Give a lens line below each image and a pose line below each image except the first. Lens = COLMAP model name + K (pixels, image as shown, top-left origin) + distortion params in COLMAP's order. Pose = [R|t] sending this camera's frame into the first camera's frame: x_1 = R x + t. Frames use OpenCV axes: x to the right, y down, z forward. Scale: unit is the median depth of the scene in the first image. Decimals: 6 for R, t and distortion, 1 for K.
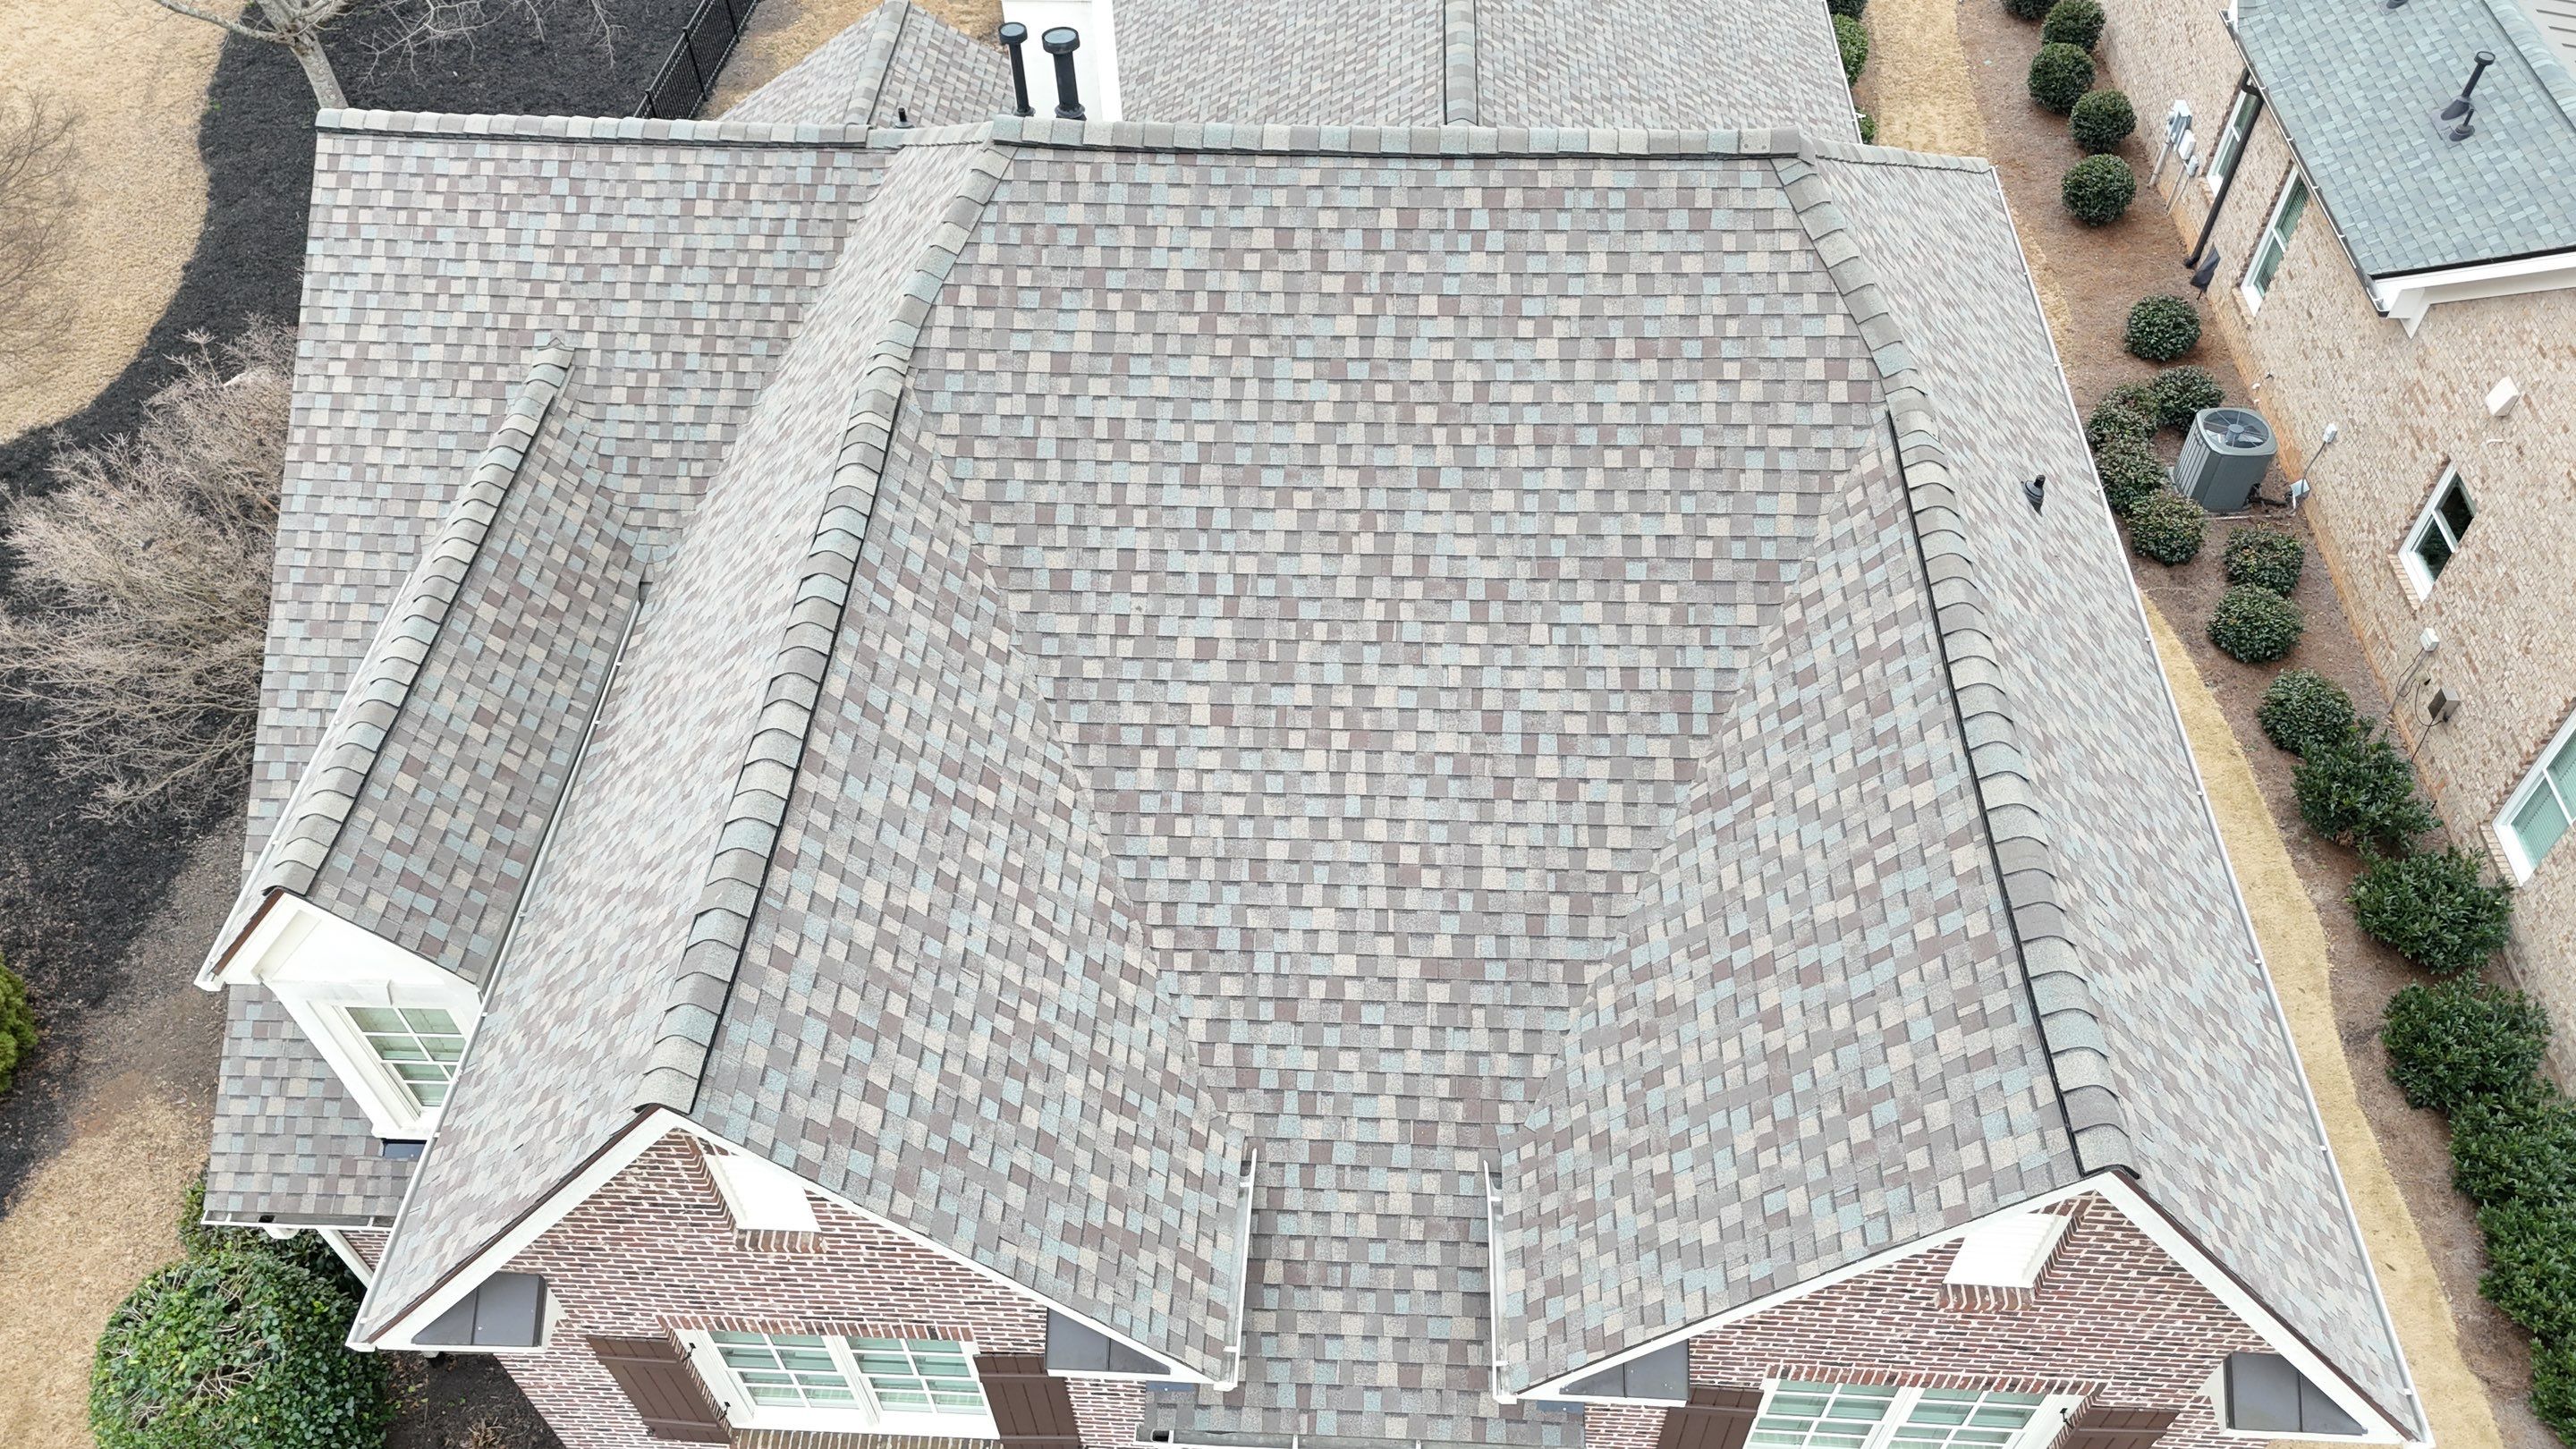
lens RADIAL K [[1885.8, 0, 1279.9], [0, 1885.8, 718.7], [0, 0, 1]] dist [0.088532, -0.088608]
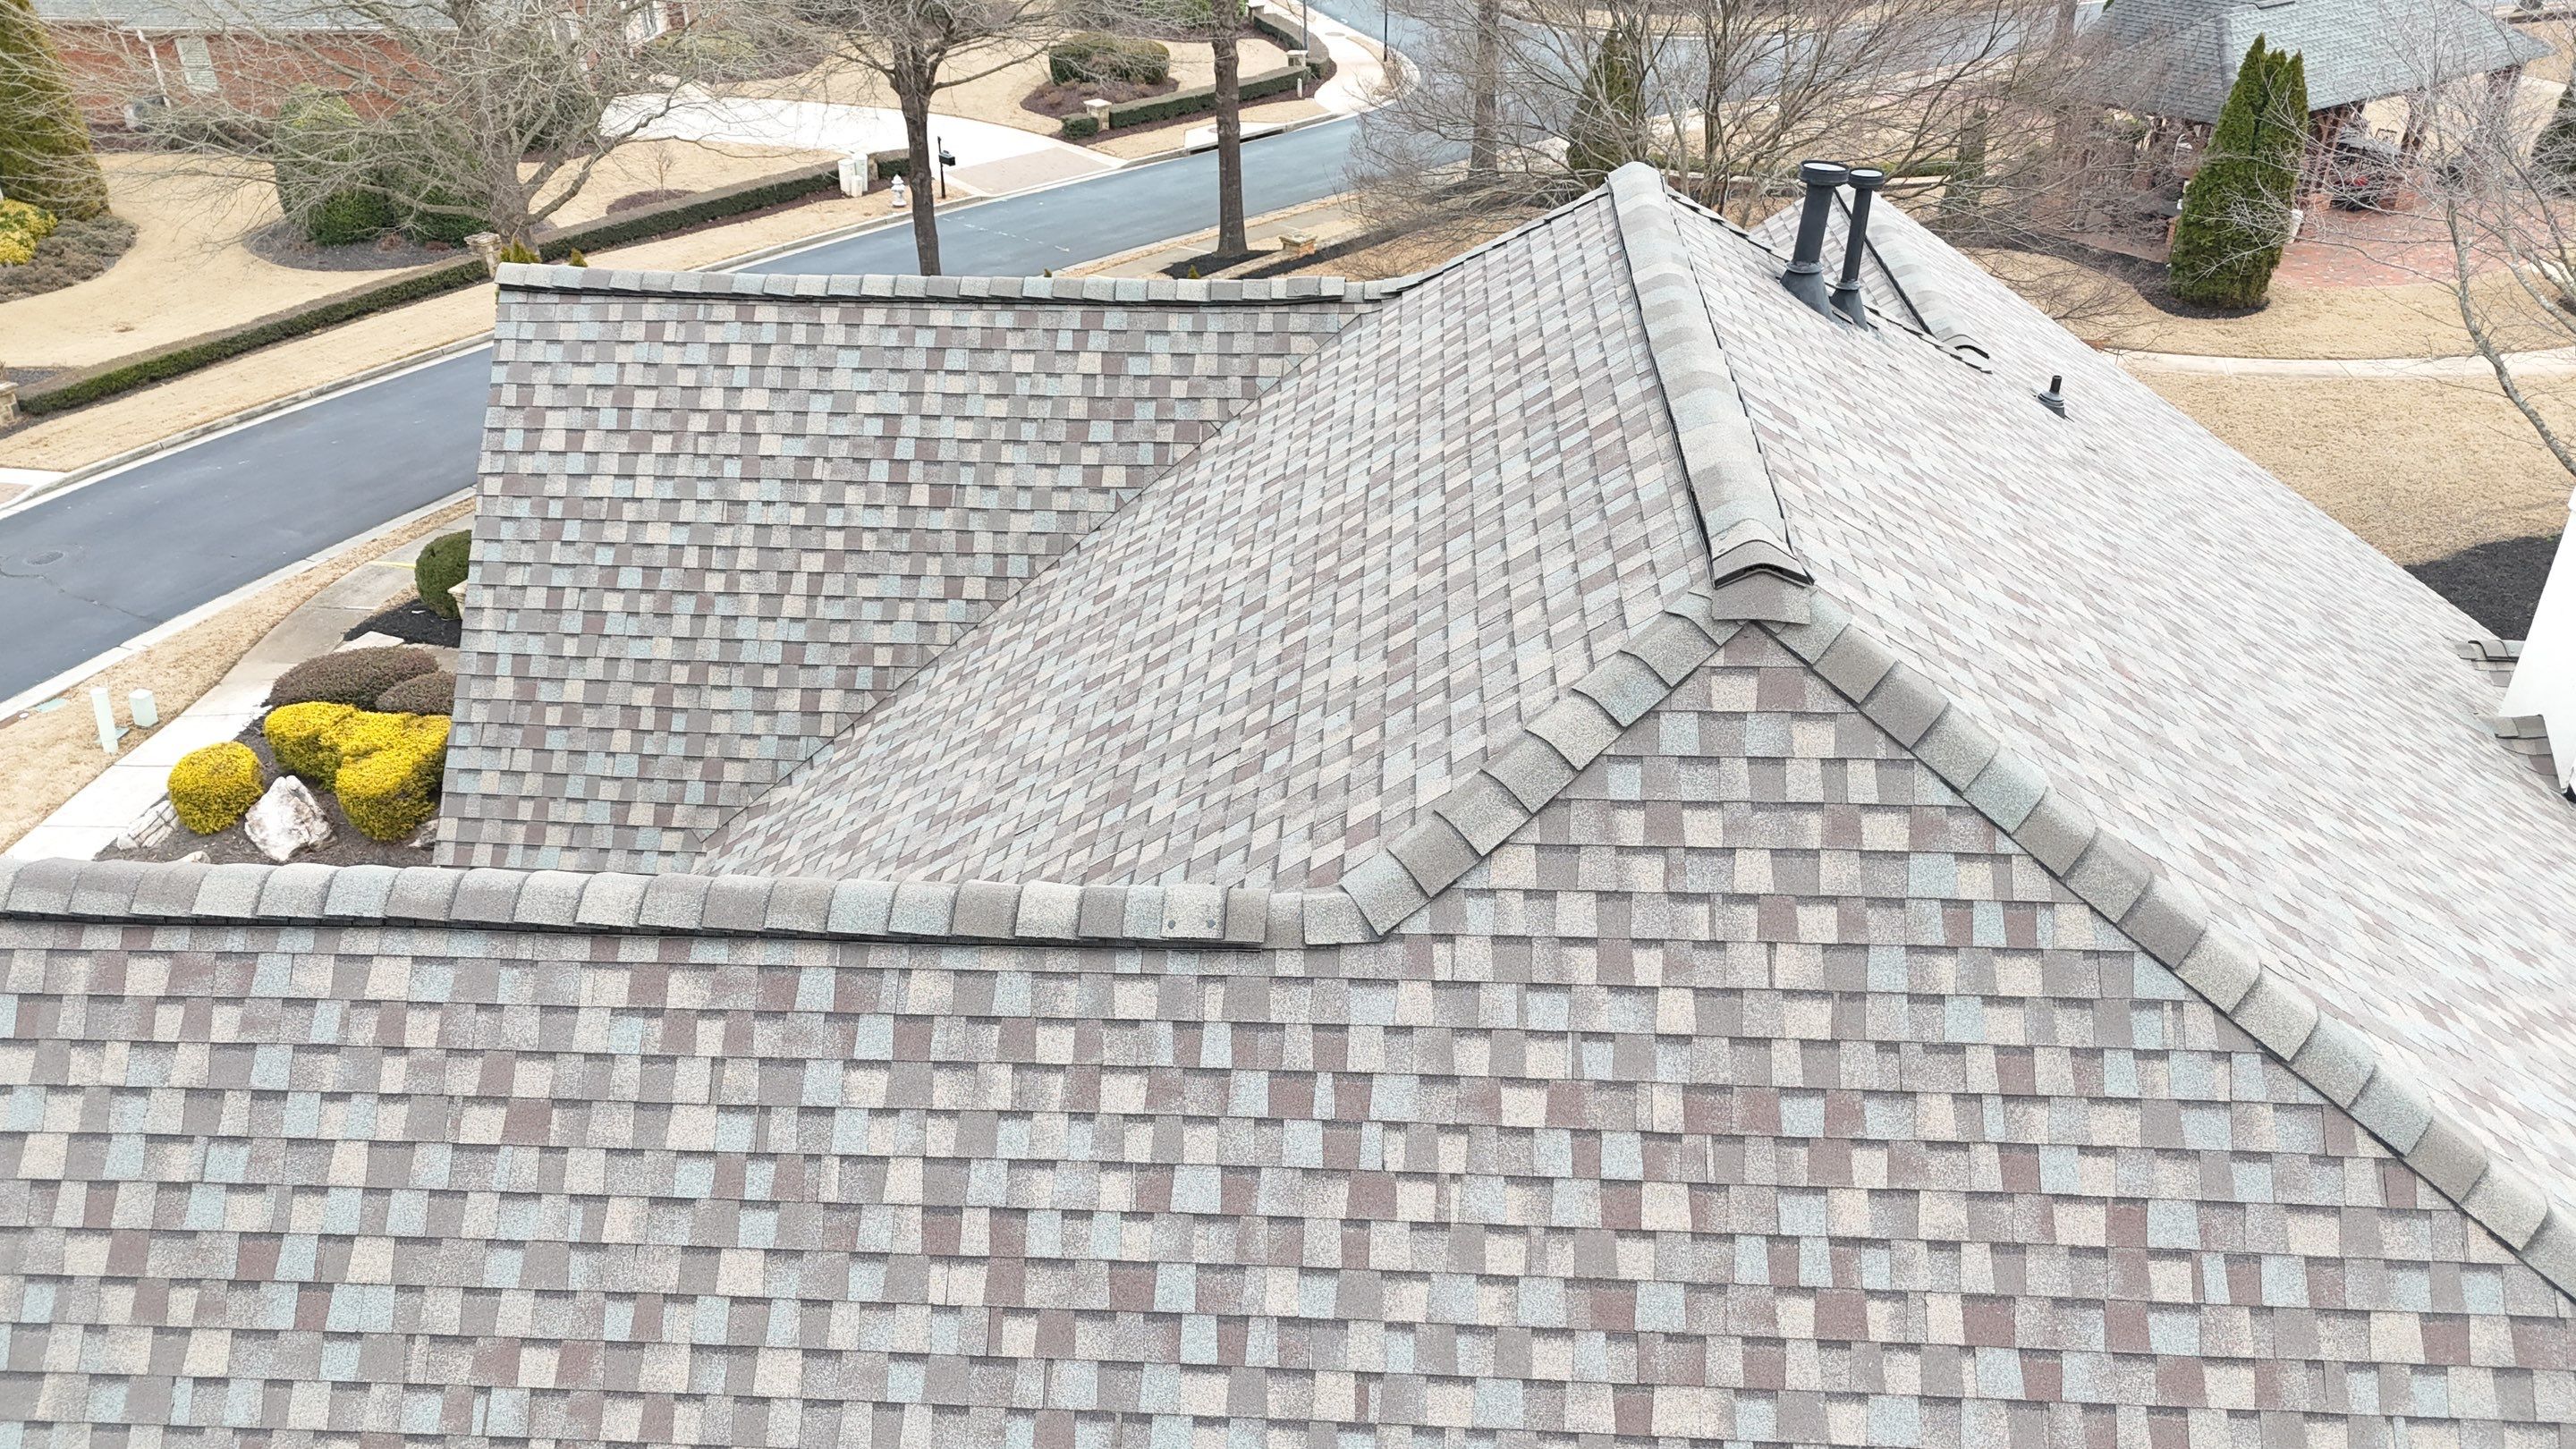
lens RADIAL K [[1885.8, 0, 1287.8], [0, 1885.8, 713.3], [0, 0, 1]] dist [0.088532, -0.088608]
pose [[-0.011199, 0.513167, -0.858216, 0.727548], [-0.741416, 0.571632, 0.351480, -0.371254], [0.670952, 0.640231, 0.374069, 0.764529]]
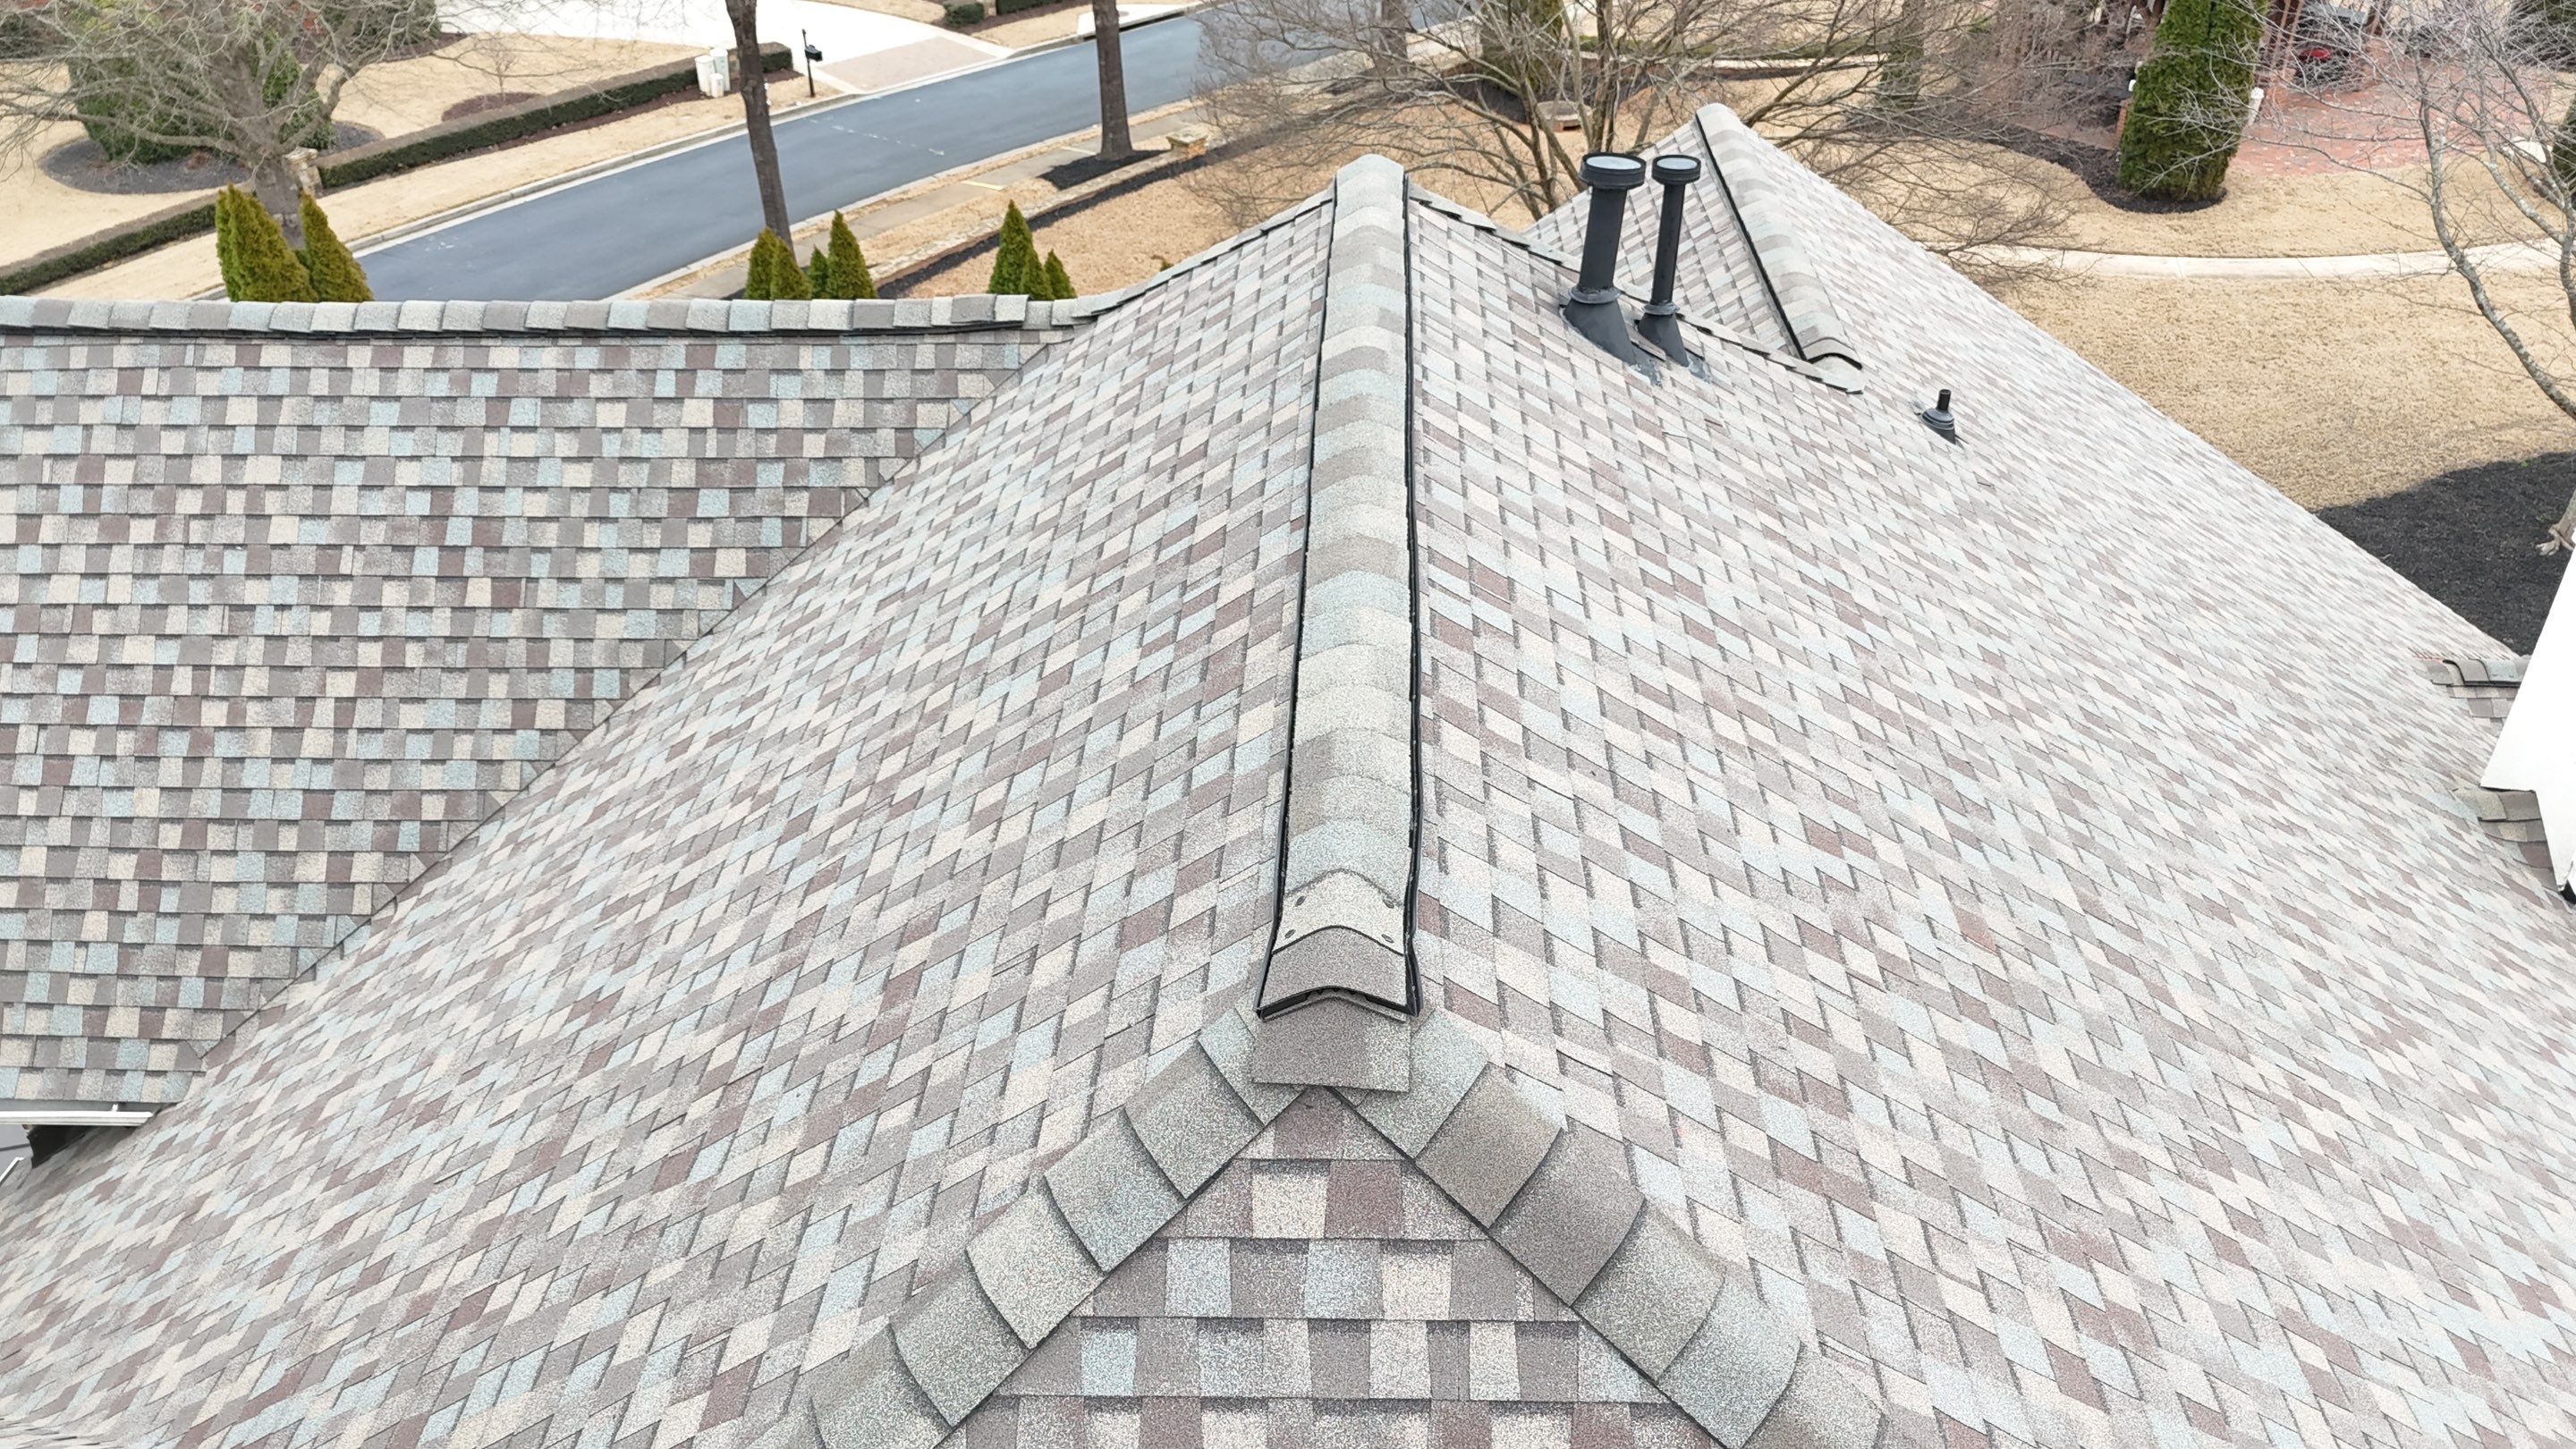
lens RADIAL K [[1885.8, 0, 1284.4], [0, 1885.8, 719.8], [0, 0, 1]] dist [0.088532, -0.088608]
pose [[0.015269, 0.569122, -0.822111, 0.497762], [-0.732977, 0.565604, 0.377937, -0.442794], [0.680082, 0.596818, 0.425790, 0.852605]]
